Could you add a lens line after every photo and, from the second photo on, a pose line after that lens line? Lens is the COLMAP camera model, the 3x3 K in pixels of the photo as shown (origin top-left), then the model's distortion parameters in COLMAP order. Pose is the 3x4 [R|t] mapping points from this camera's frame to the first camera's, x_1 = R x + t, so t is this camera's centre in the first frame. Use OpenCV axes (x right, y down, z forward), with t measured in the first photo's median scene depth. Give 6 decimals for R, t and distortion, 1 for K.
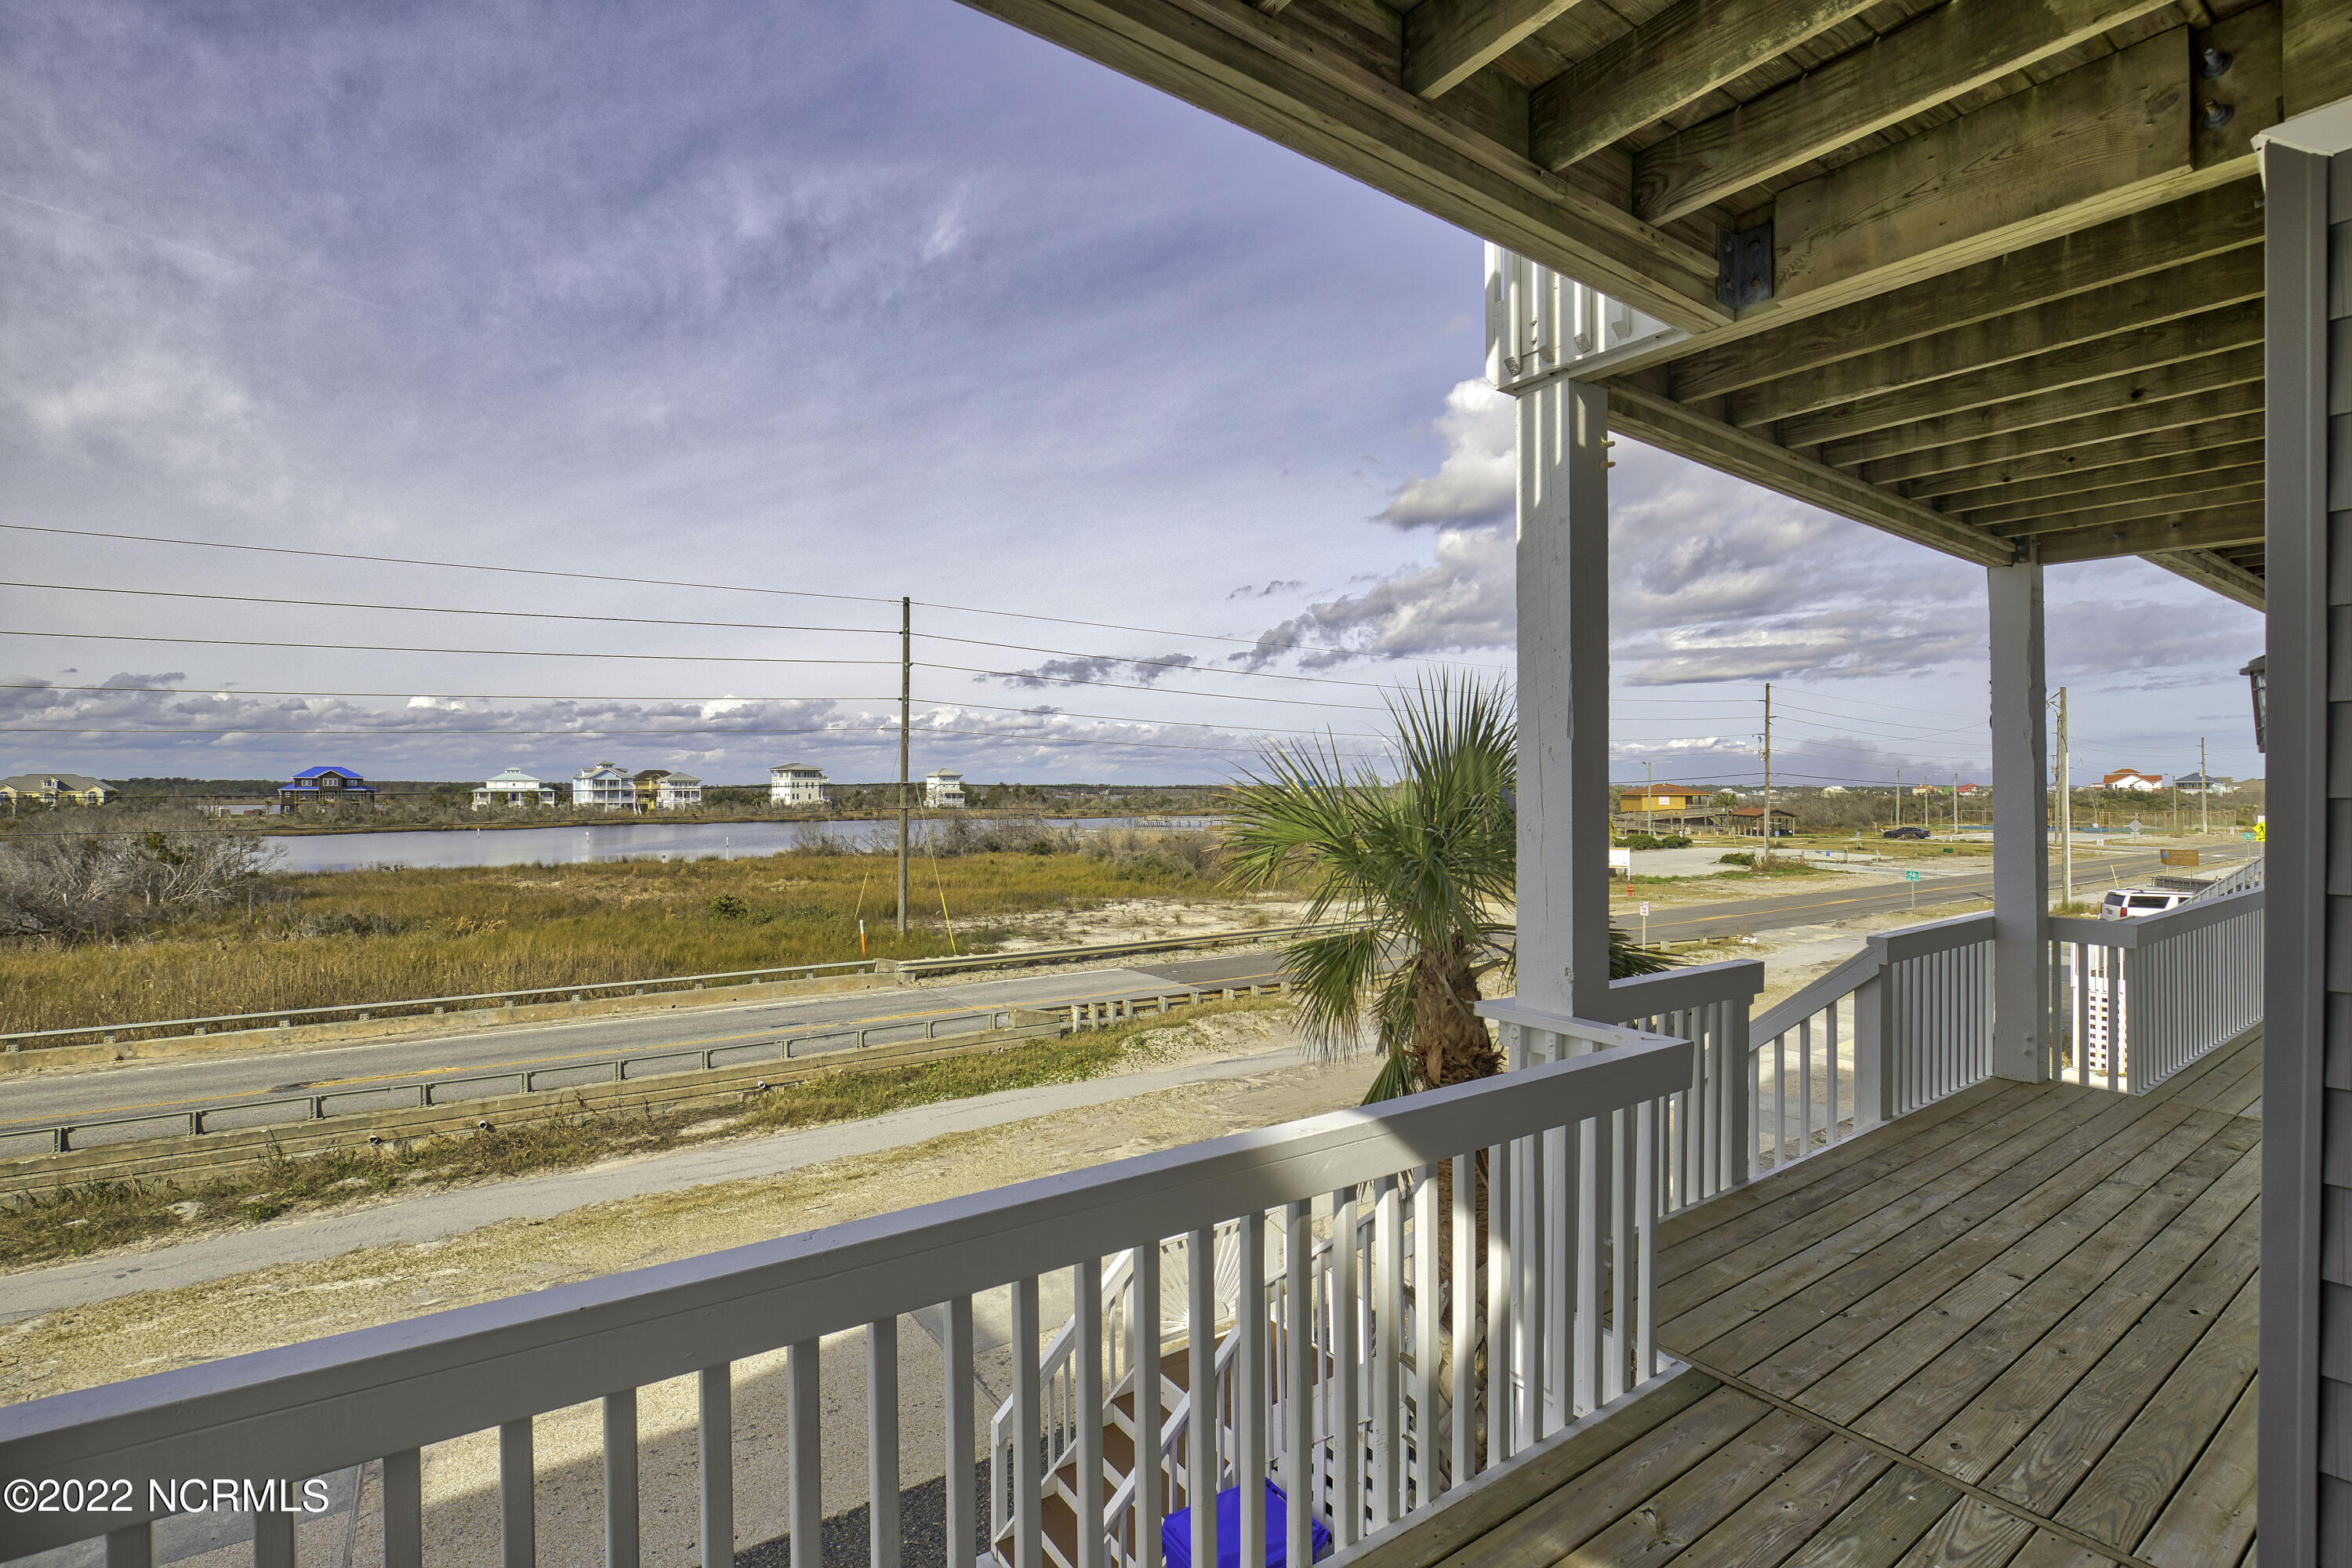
lens RADIAL K [[1082.3, 0, 1181.1], [0, 1082.3, 785.4], [0, 0, 1]] dist [-0.031948, 0.006575]
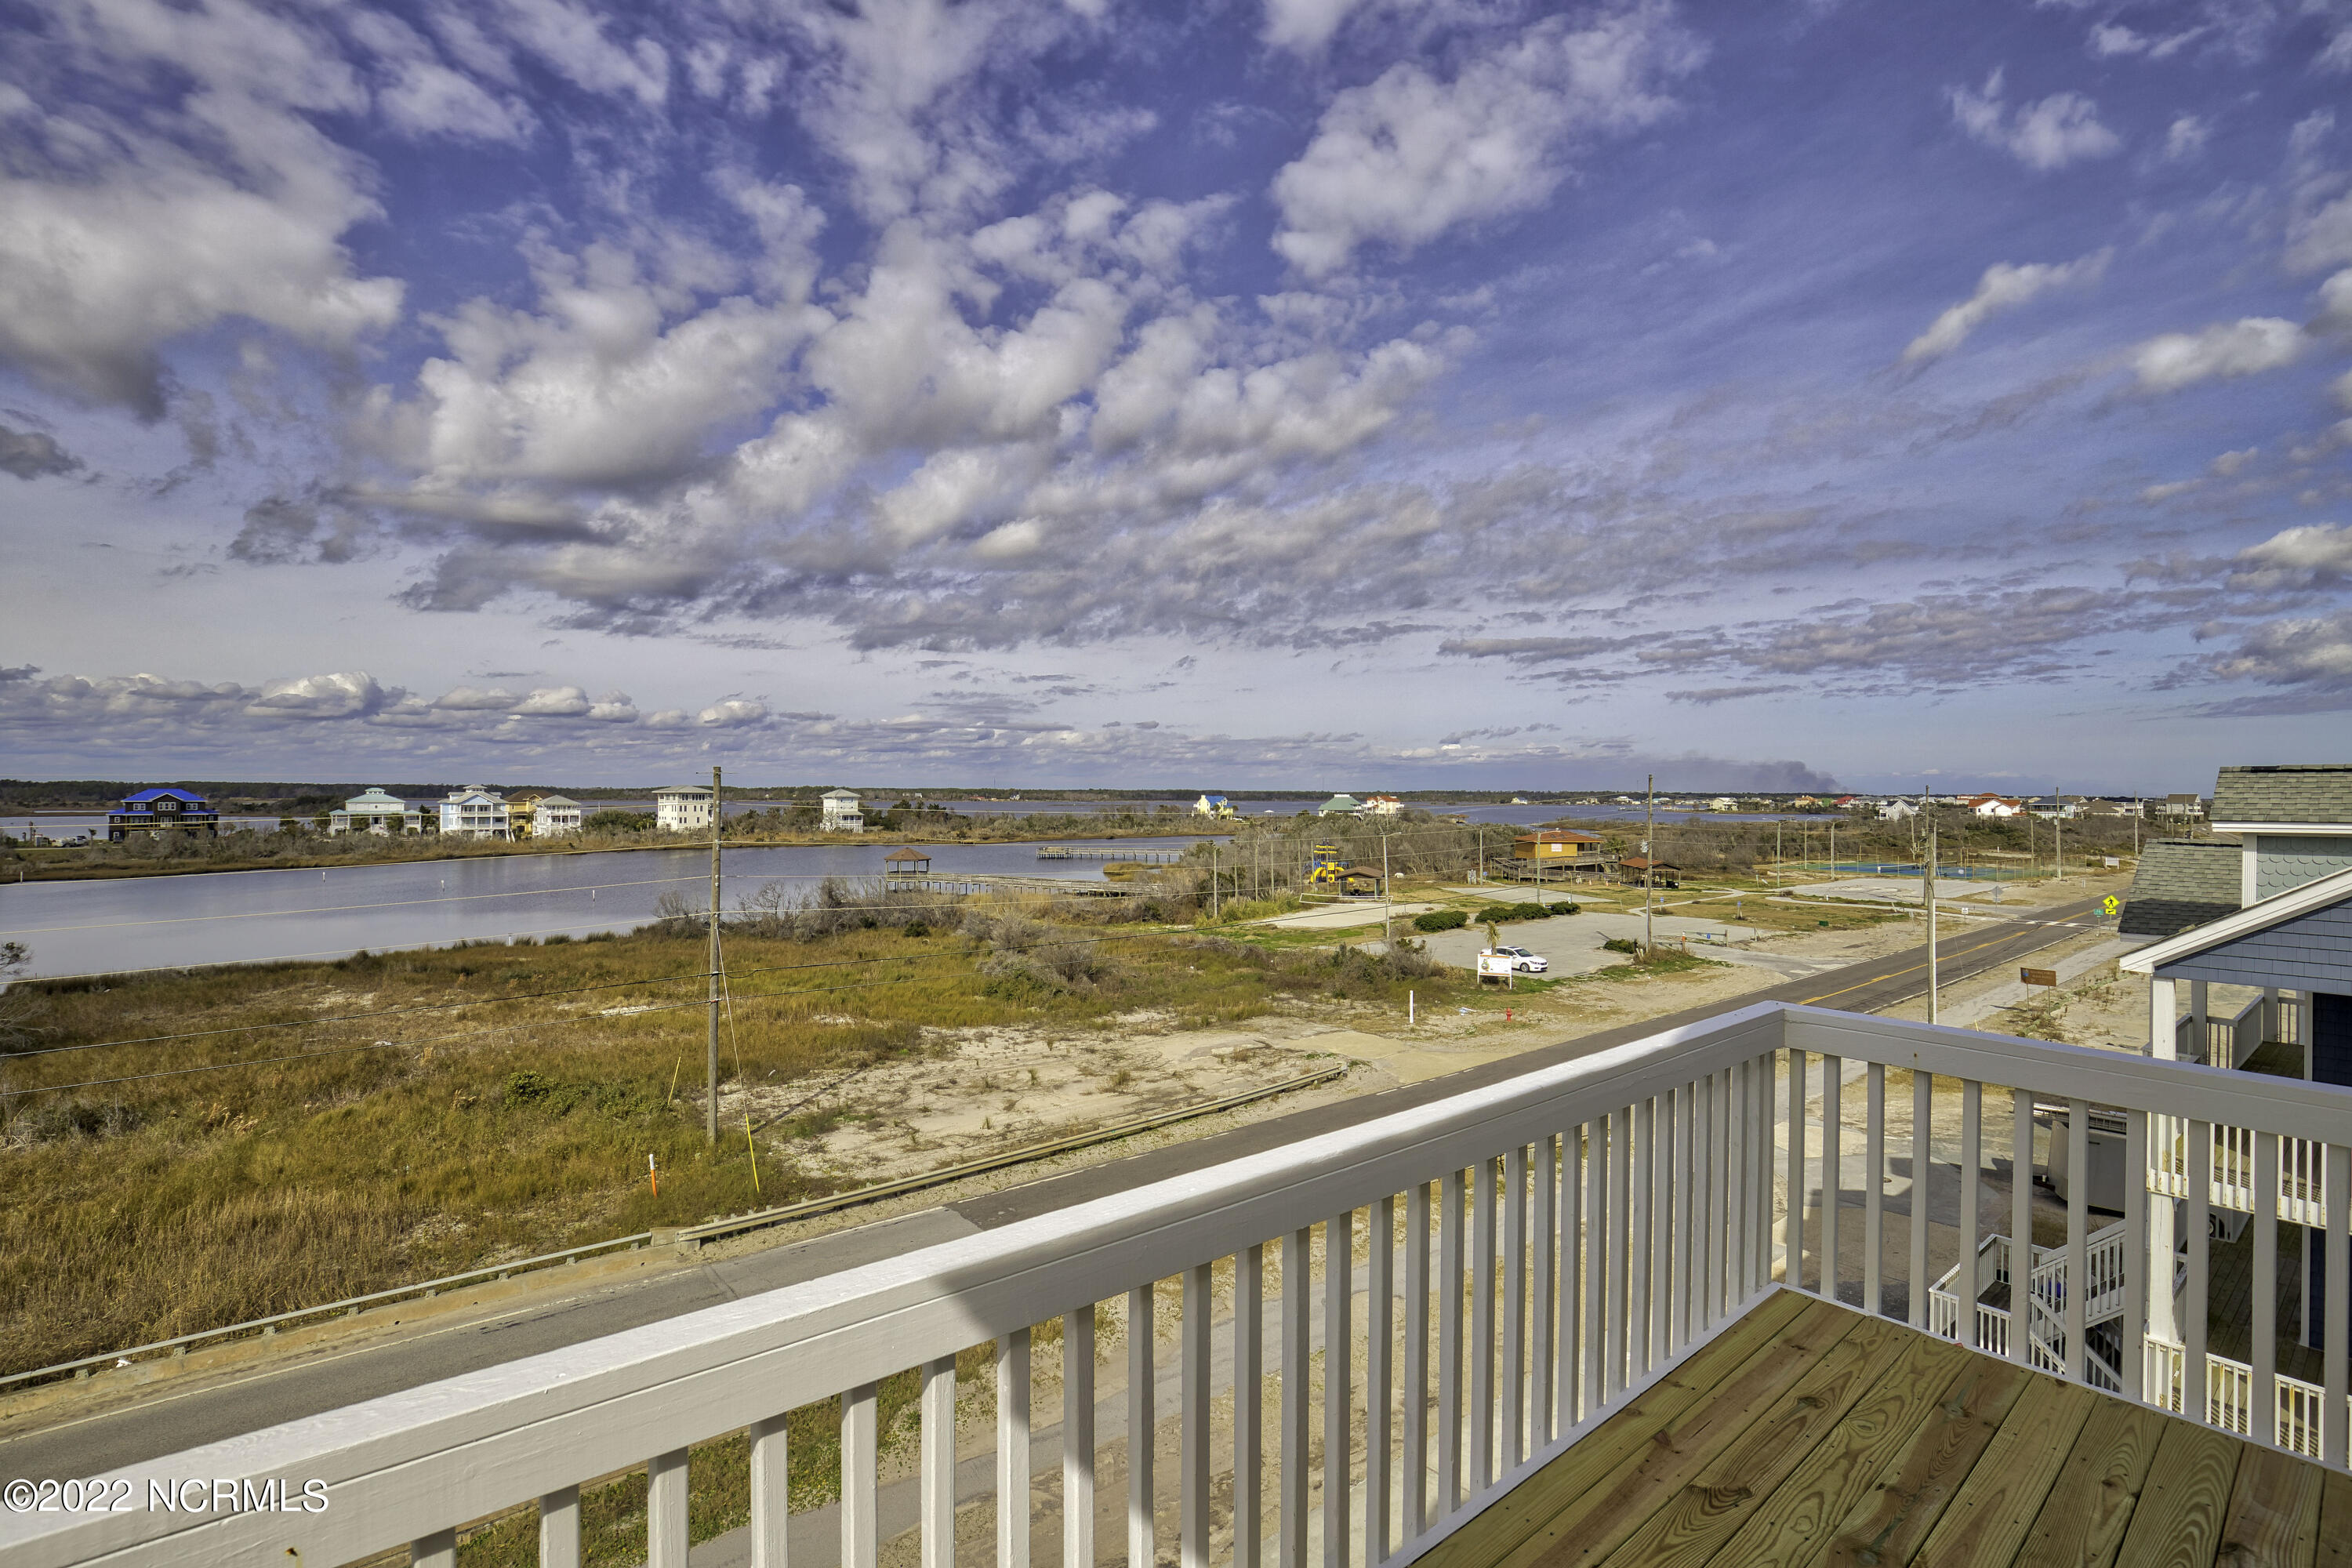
lens RADIAL K [[1082.3, 0, 1180.8], [0, 1082.3, 787.8], [0, 0, 1]] dist [-0.031948, 0.006575]
pose [[0.996808, 0.002581, 0.079790, 0.045569], [-0.002668, 0.999996, 0.000989, -0.118606], [-0.079787, -0.001198, 0.996811, 0.052465]]
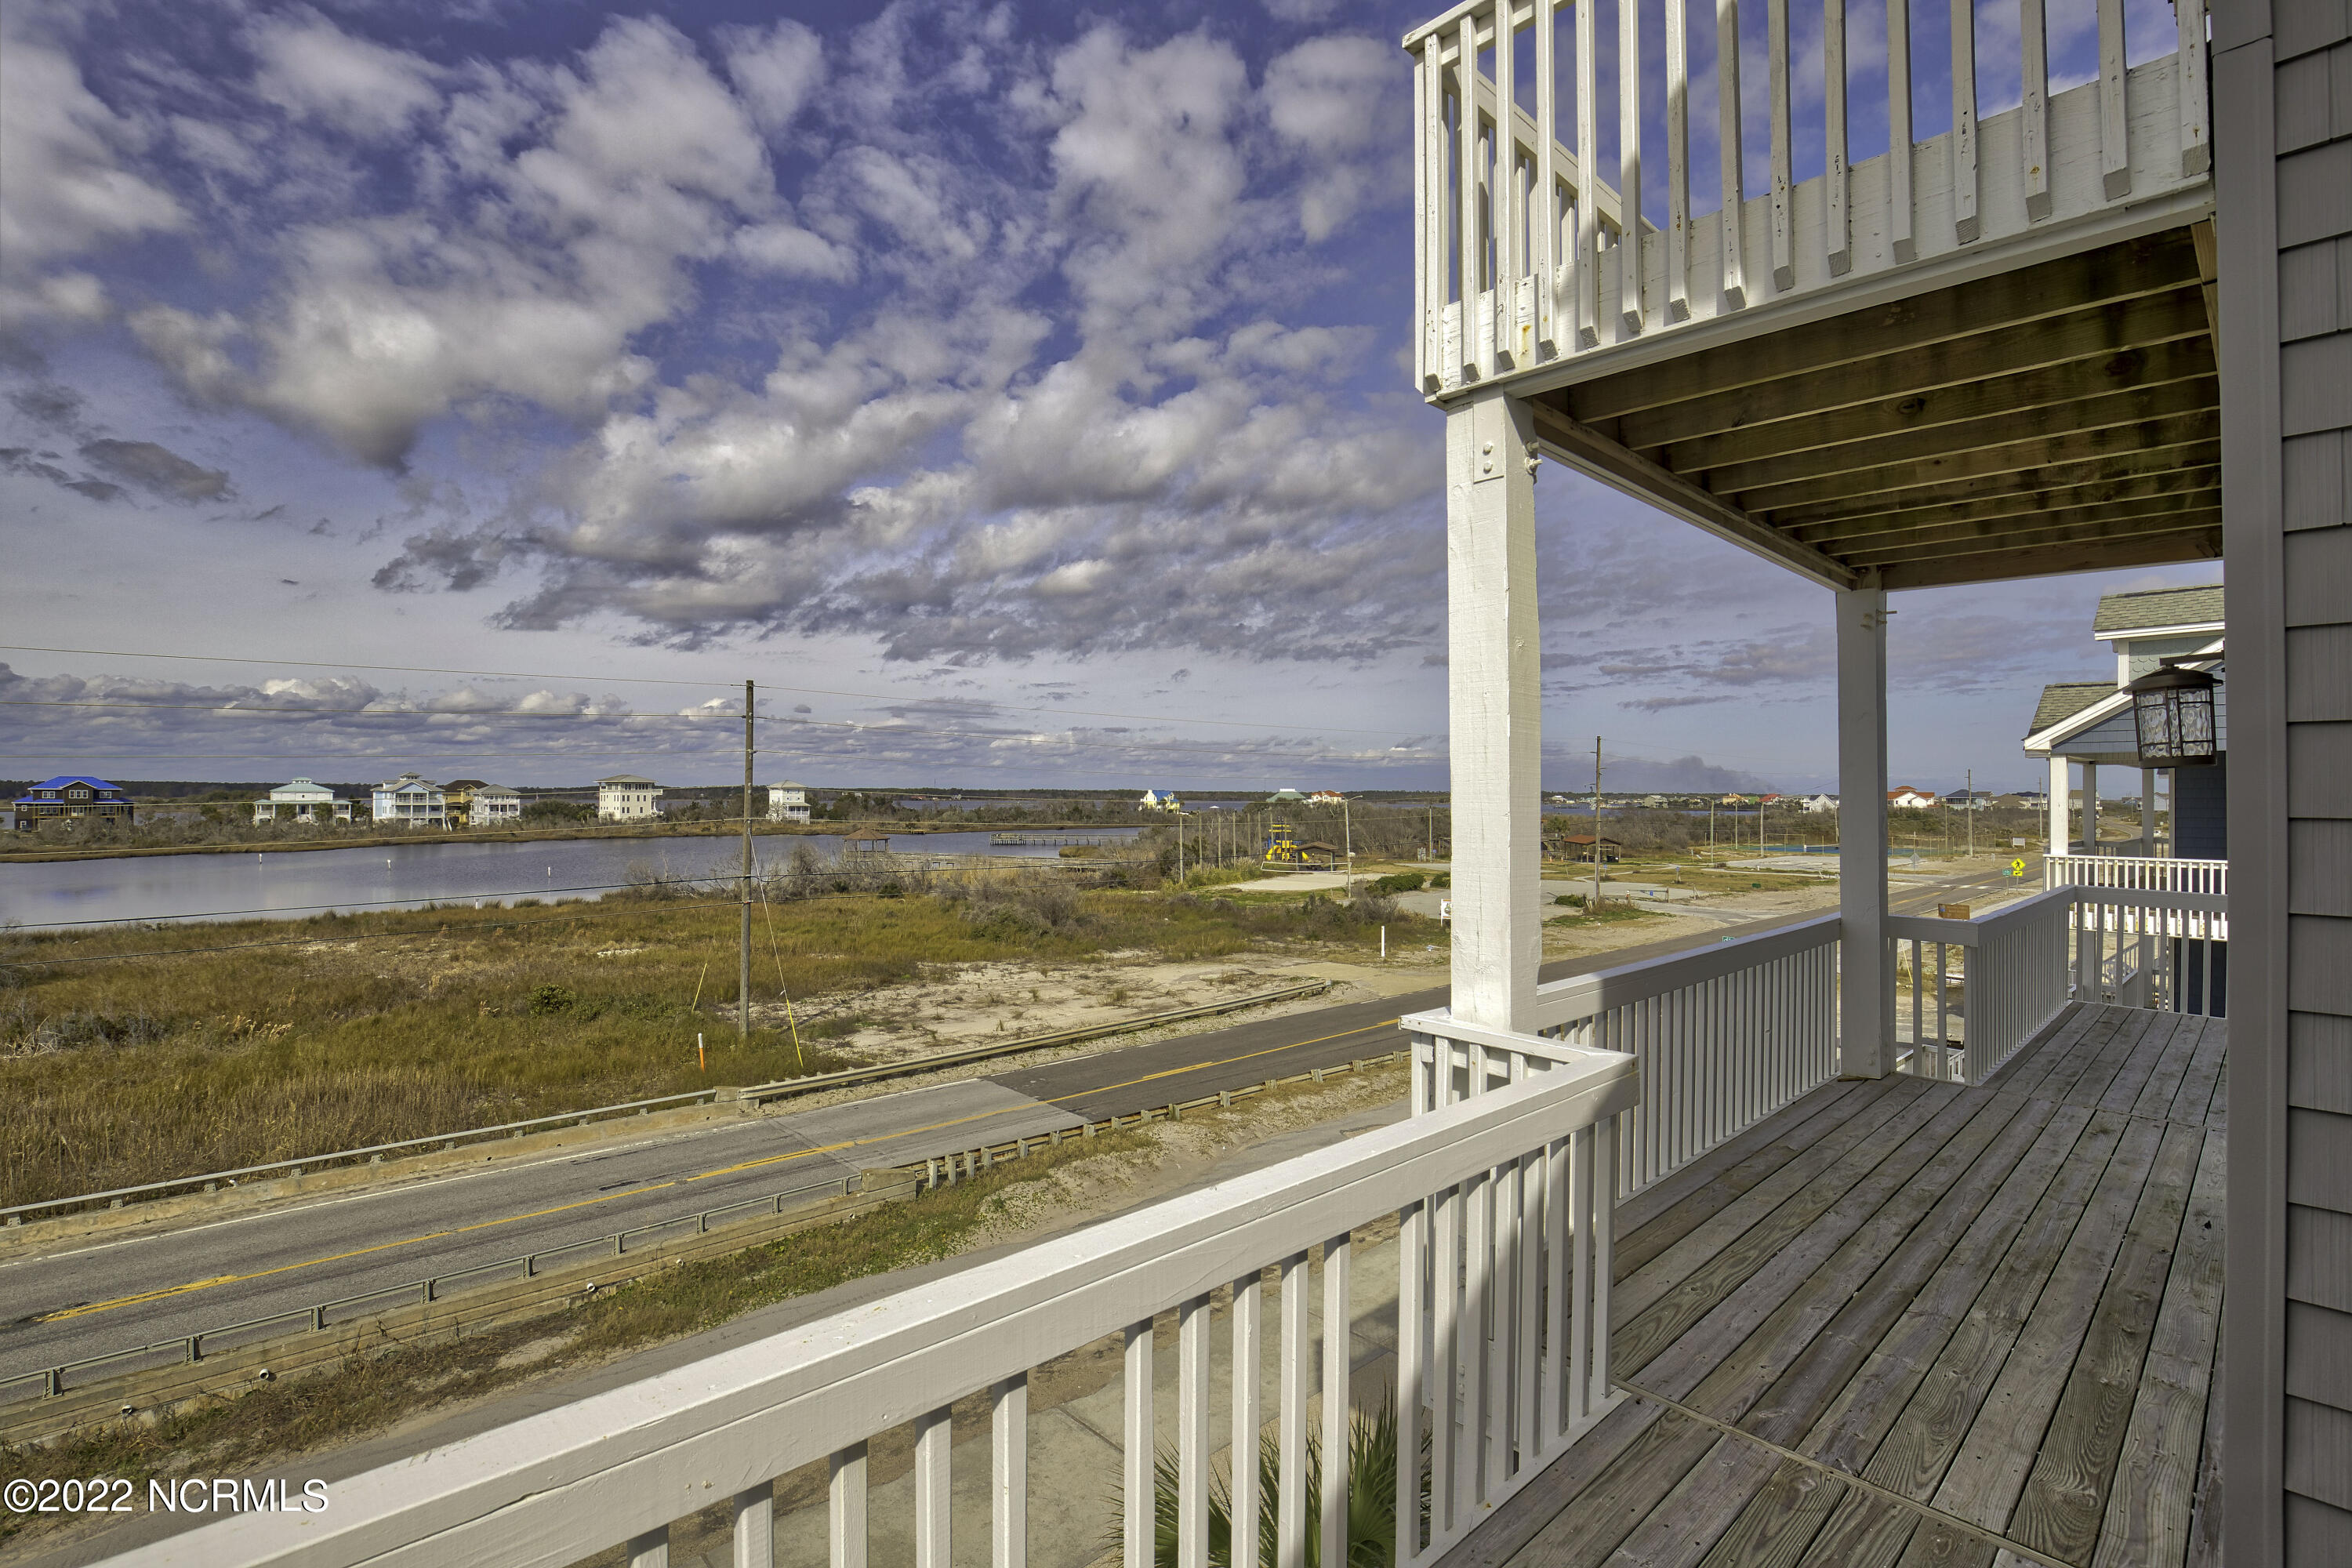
lens RADIAL K [[1082.3, 0, 1179.4], [0, 1082.3, 784.1], [0, 0, 1]] dist [-0.031948, 0.006575]
pose [[0.991225, 0.004404, 0.132110, -0.002933], [-0.003876, 0.999983, -0.004256, -0.060207], [-0.132127, 0.003707, 0.991226, 0.005099]]
